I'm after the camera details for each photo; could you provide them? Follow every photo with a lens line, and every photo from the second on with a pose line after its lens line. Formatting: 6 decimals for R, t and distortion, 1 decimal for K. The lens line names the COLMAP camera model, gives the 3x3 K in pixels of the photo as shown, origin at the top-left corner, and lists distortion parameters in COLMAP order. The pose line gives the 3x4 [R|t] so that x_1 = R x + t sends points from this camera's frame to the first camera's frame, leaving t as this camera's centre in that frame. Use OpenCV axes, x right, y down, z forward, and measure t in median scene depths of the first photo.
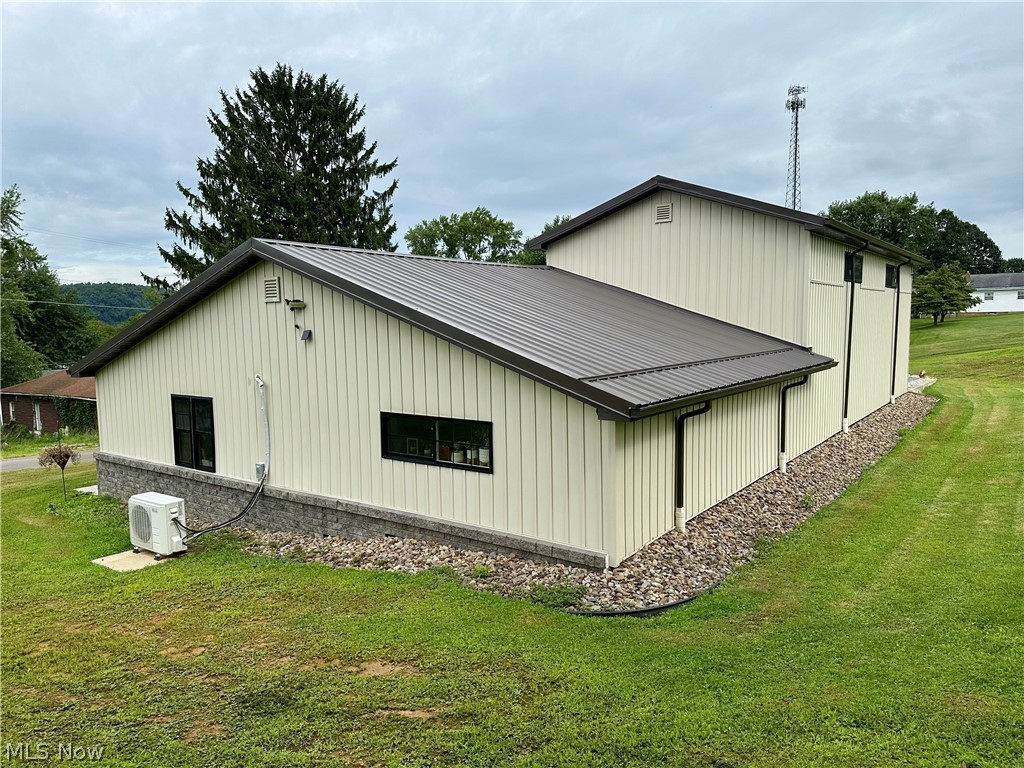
lens RADIAL K [[715.3, 0, 506.1], [0, 715.3, 389.3], [0, 0, 1]] dist [0.051304, -0.021336]
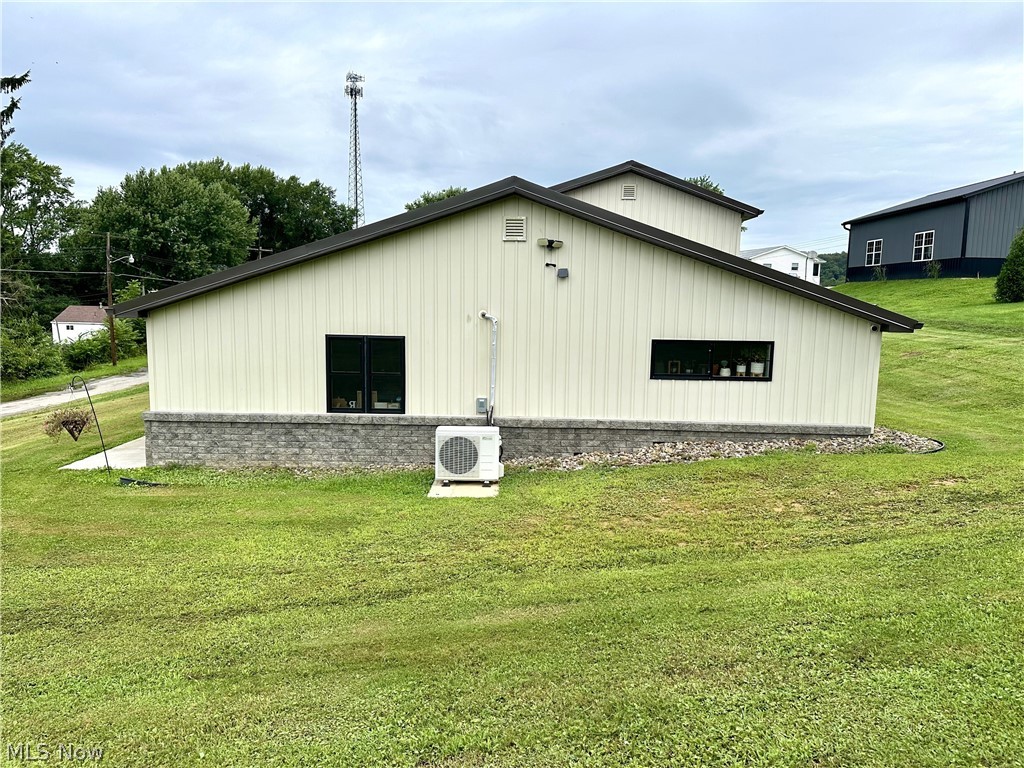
lens RADIAL K [[715.3, 0, 504.6], [0, 715.3, 377.8], [0, 0, 1]] dist [0.051304, -0.021336]
pose [[0.823554, -0.038254, 0.565946, -0.949757], [0.027499, 0.999243, 0.027526, 0.050543], [-0.566570, -0.007106, 0.823983, 0.145996]]
